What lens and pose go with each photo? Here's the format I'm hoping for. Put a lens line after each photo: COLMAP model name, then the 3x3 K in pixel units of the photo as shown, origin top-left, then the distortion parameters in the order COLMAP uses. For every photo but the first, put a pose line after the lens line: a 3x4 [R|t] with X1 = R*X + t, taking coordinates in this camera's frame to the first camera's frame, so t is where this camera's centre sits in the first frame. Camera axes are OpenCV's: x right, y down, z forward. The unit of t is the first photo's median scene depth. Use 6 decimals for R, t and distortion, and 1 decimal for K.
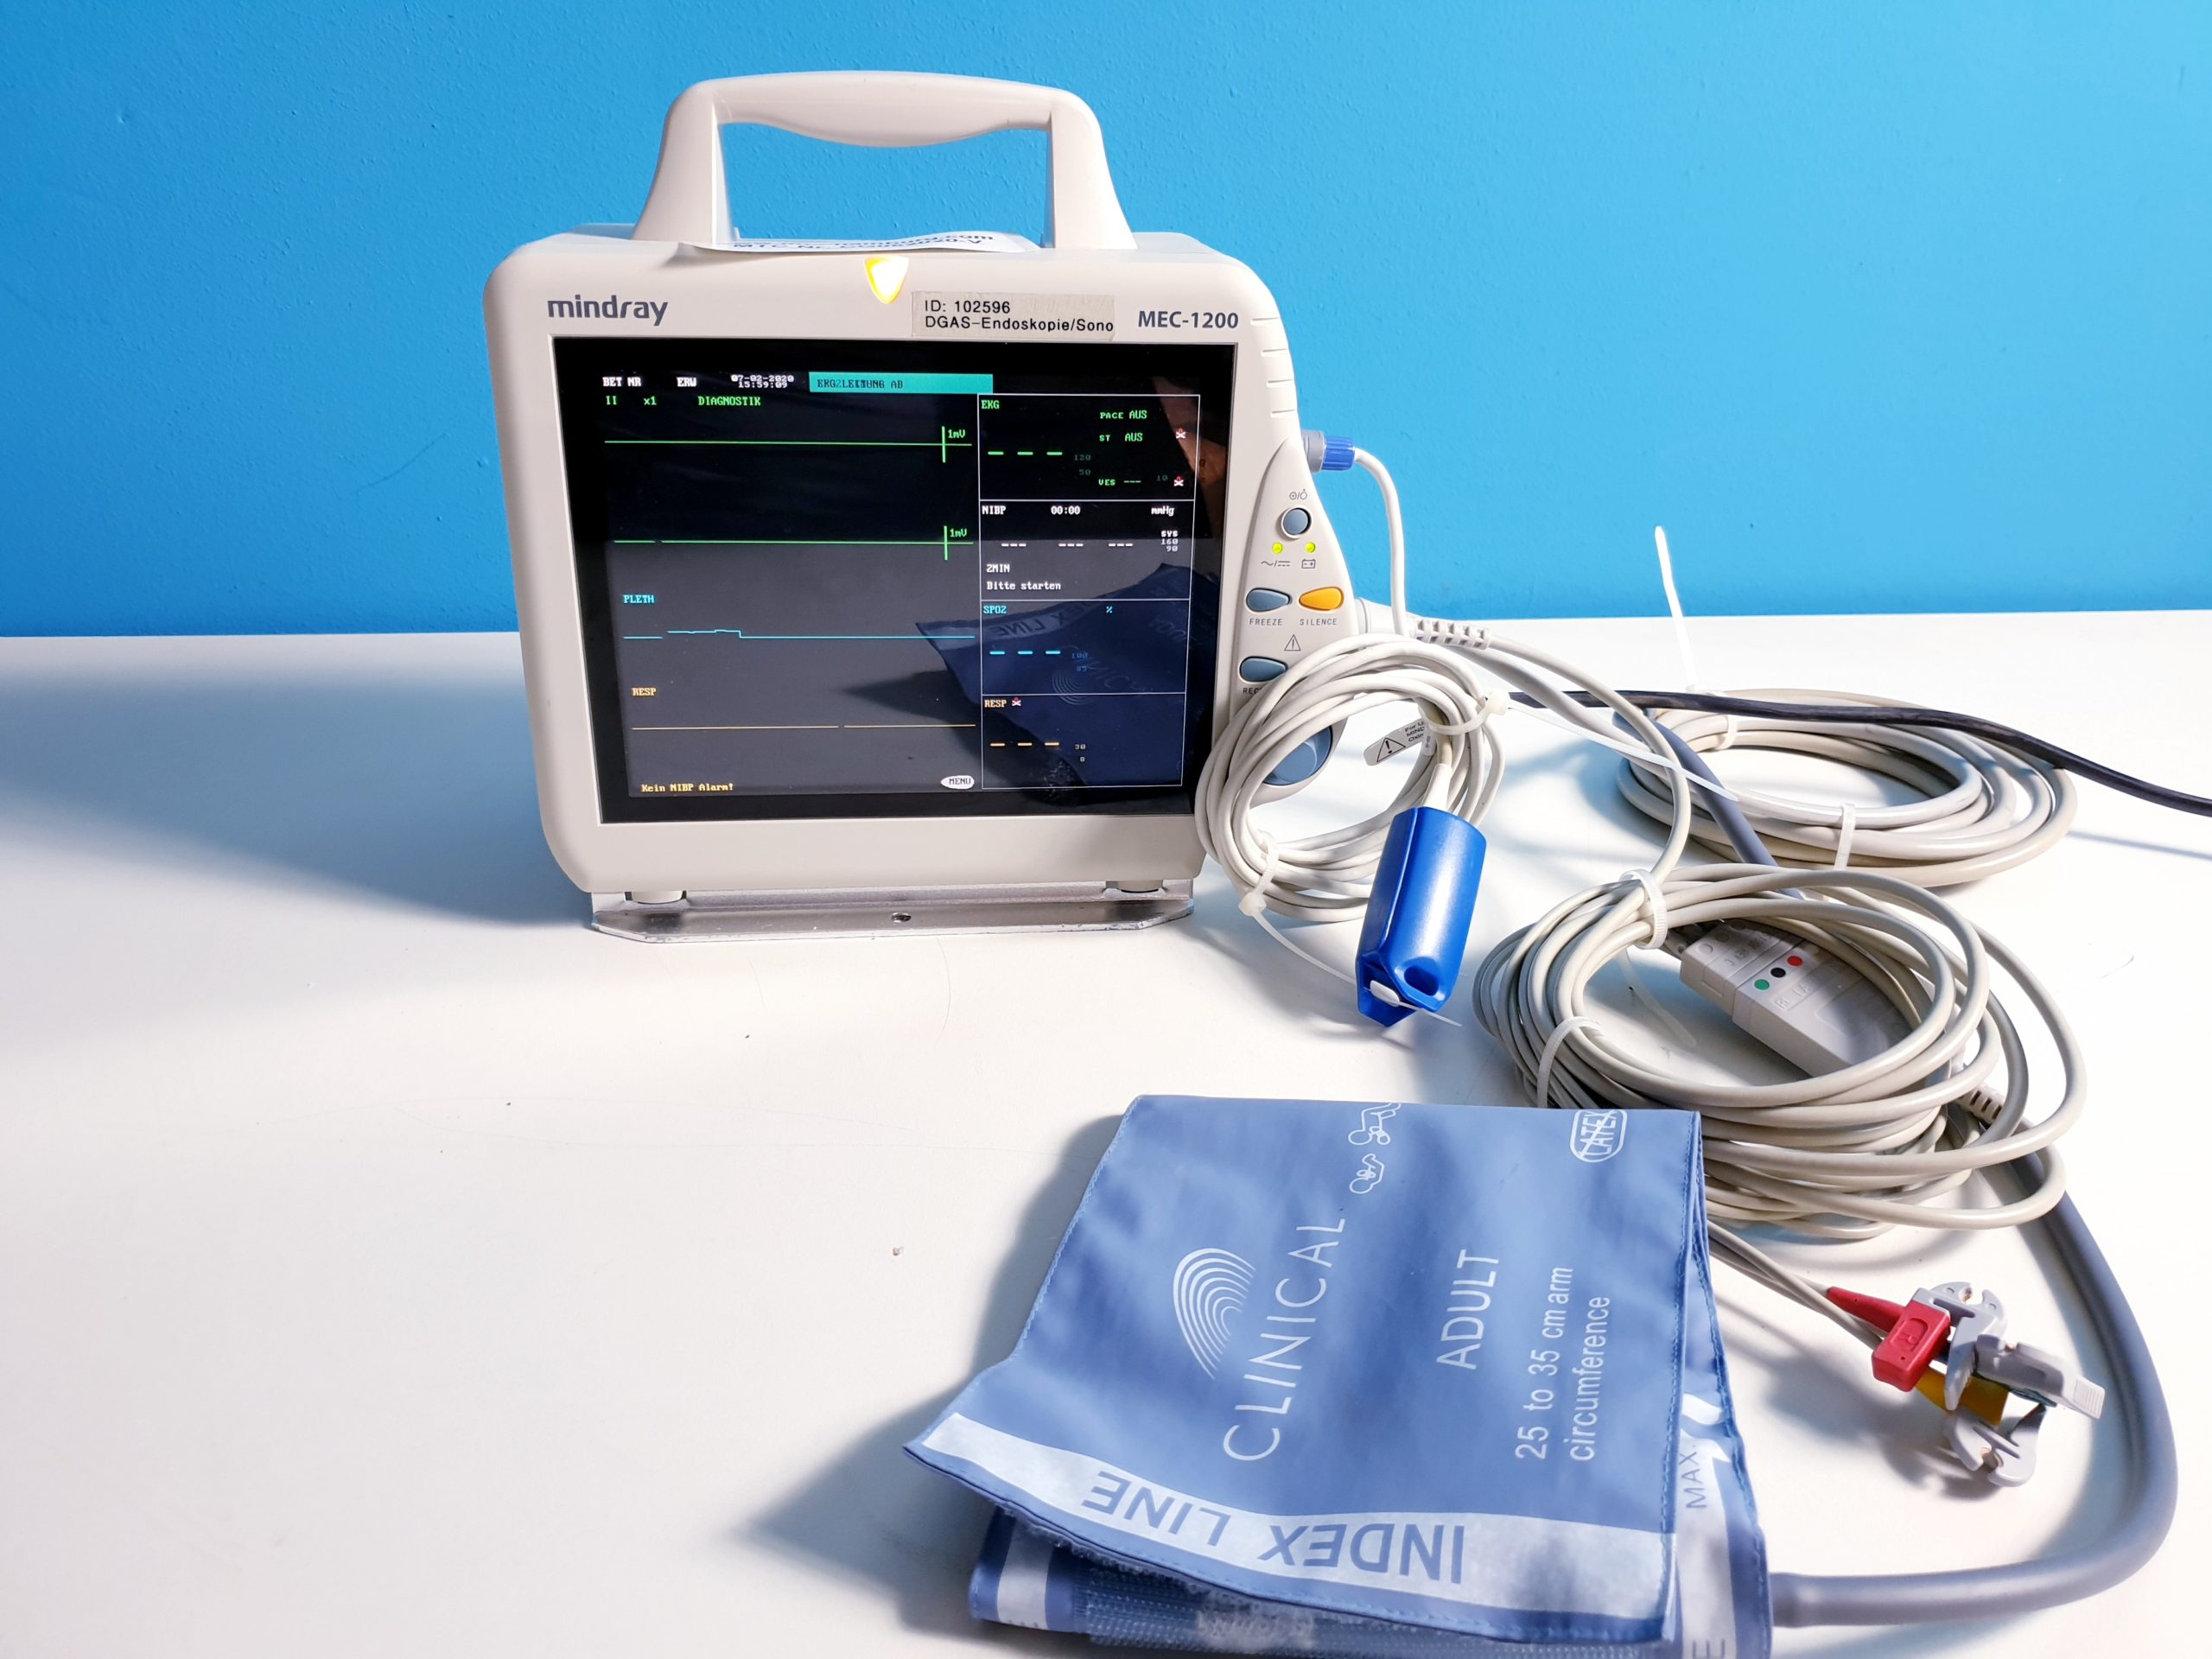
lens RADIAL K [[1616.4, 0, 1106.0], [0, 1616.4, 829.5], [0, 0, 1]] dist [0.003976, -0.186221]
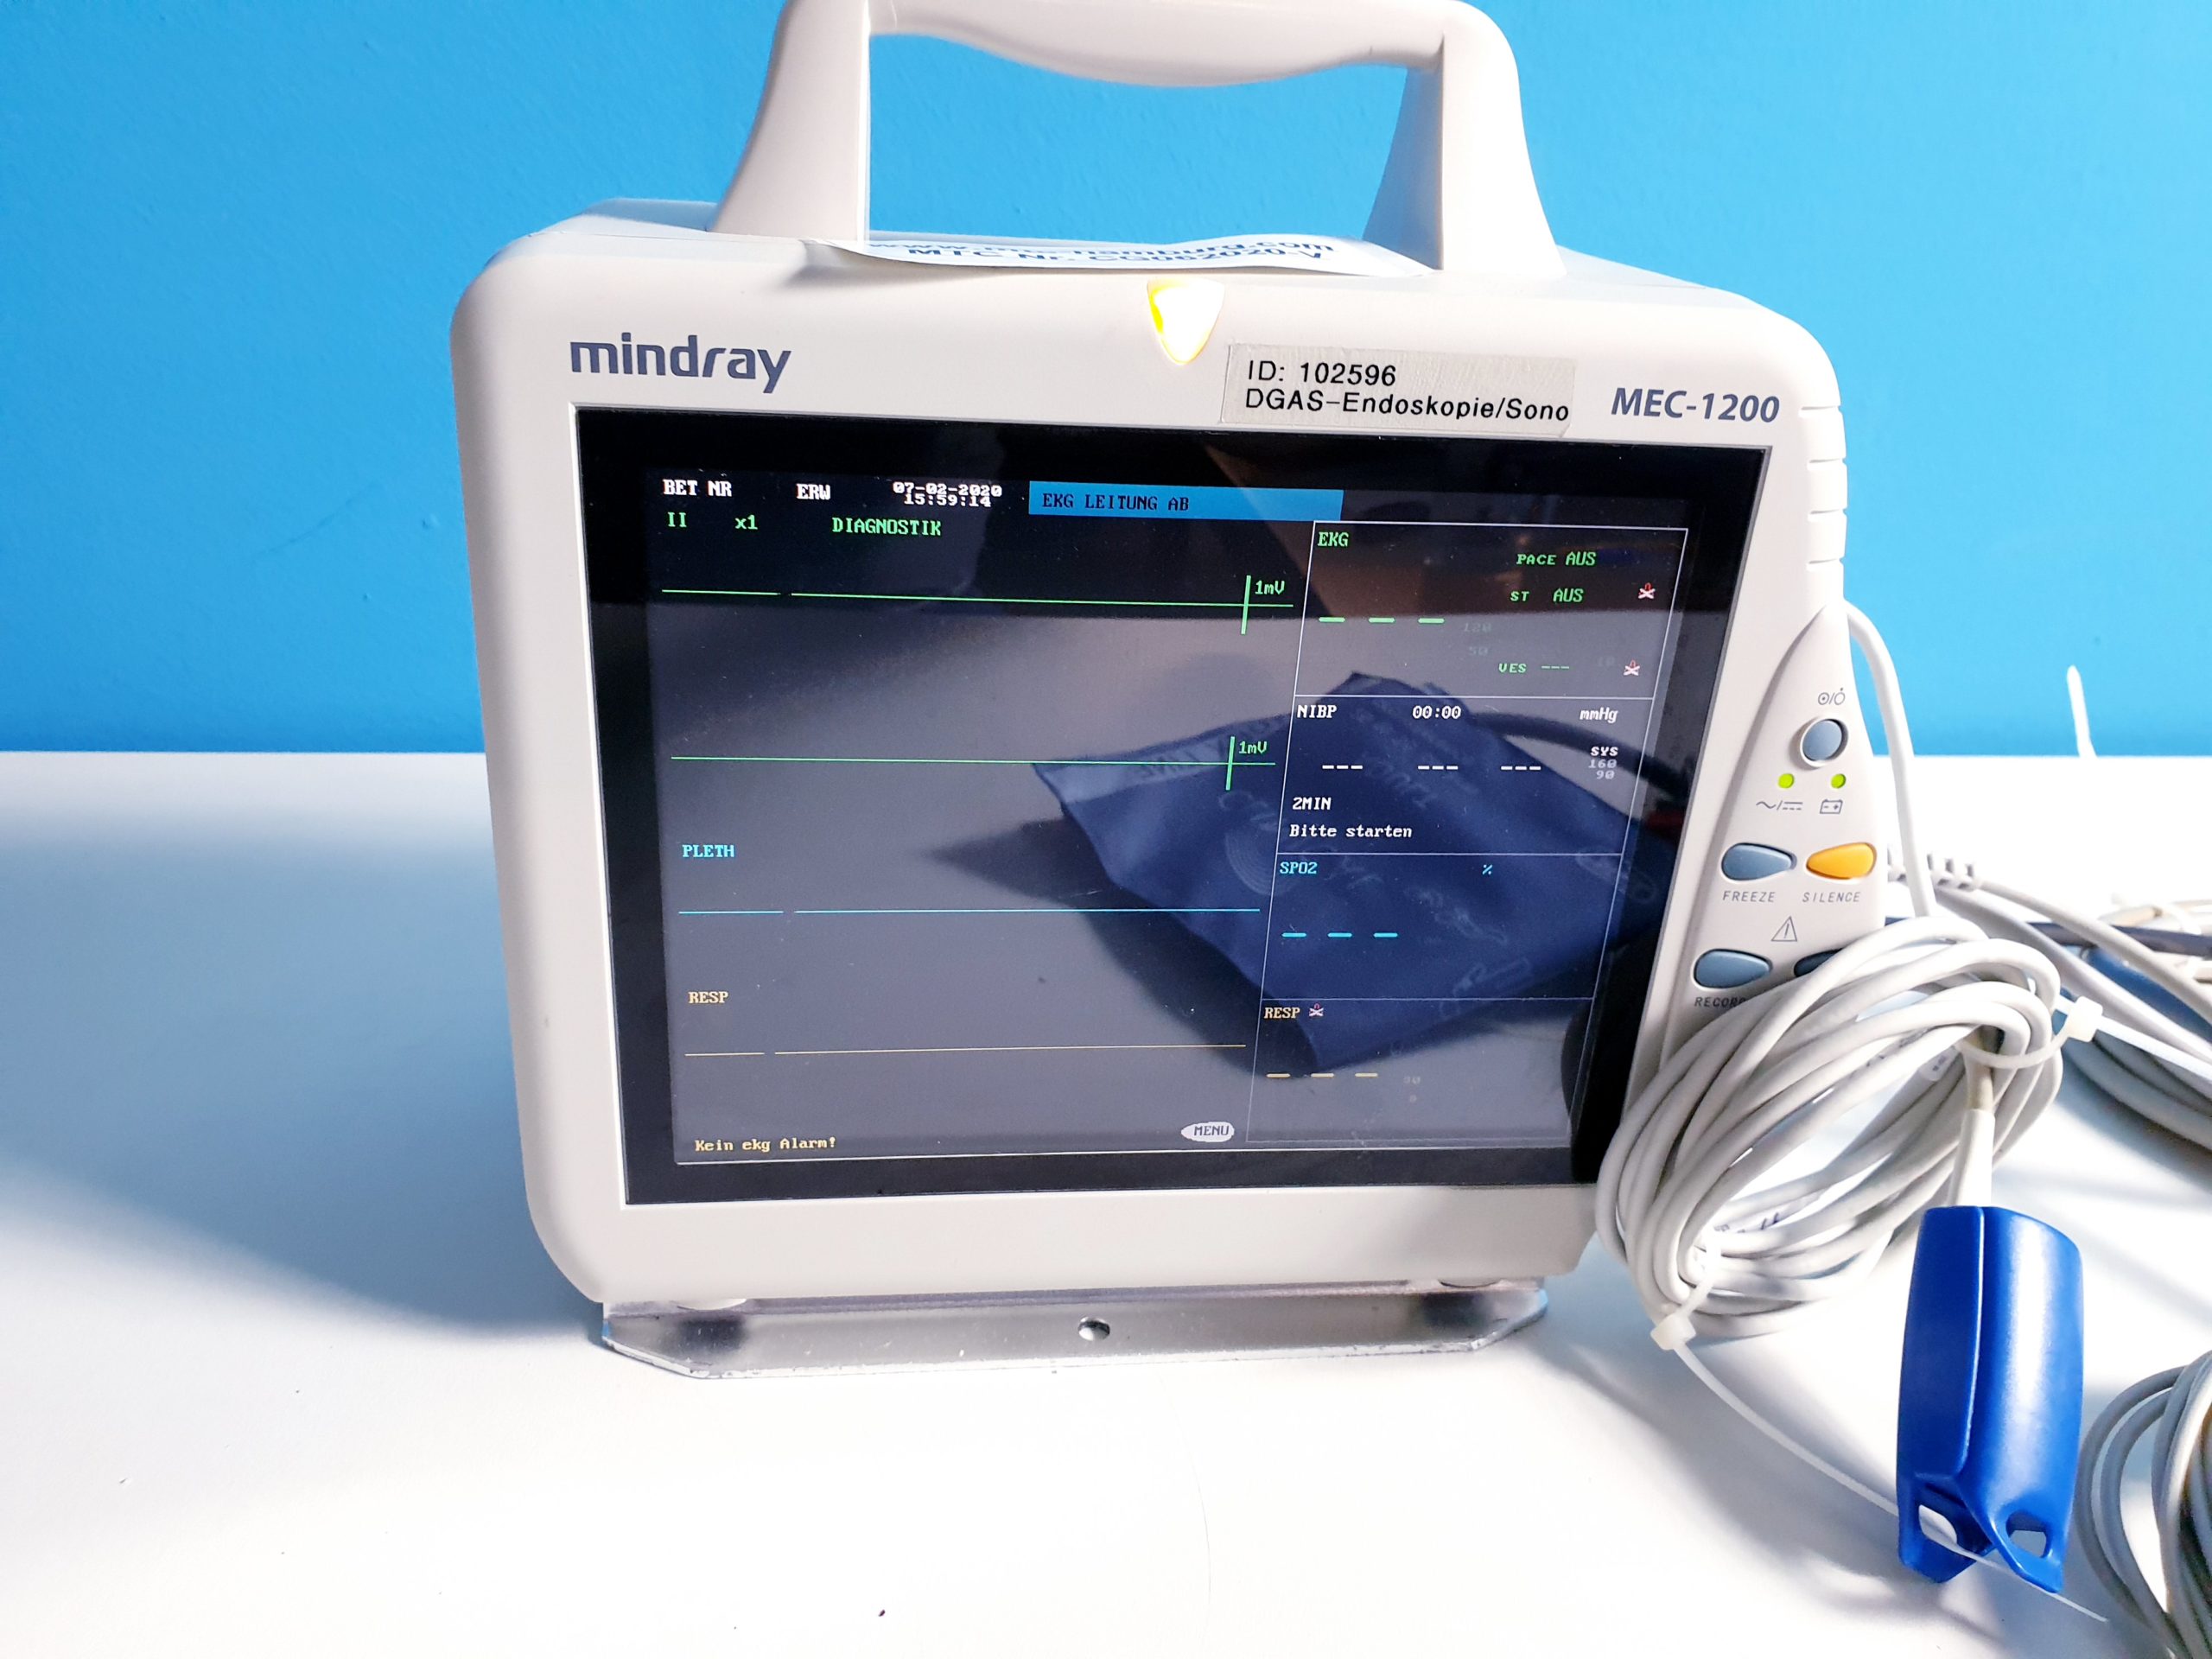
lens RADIAL K [[1686.8, 0, 1080.5], [0, 1686.8, 823.3], [0, 0, 1]] dist [0.008961, -0.146306]
pose [[0.999700, 0.022436, 0.009780, -0.174985], [-0.022345, 0.999707, -0.009327, -0.163209], [-0.009987, 0.009105, 0.999909, 0.423931]]
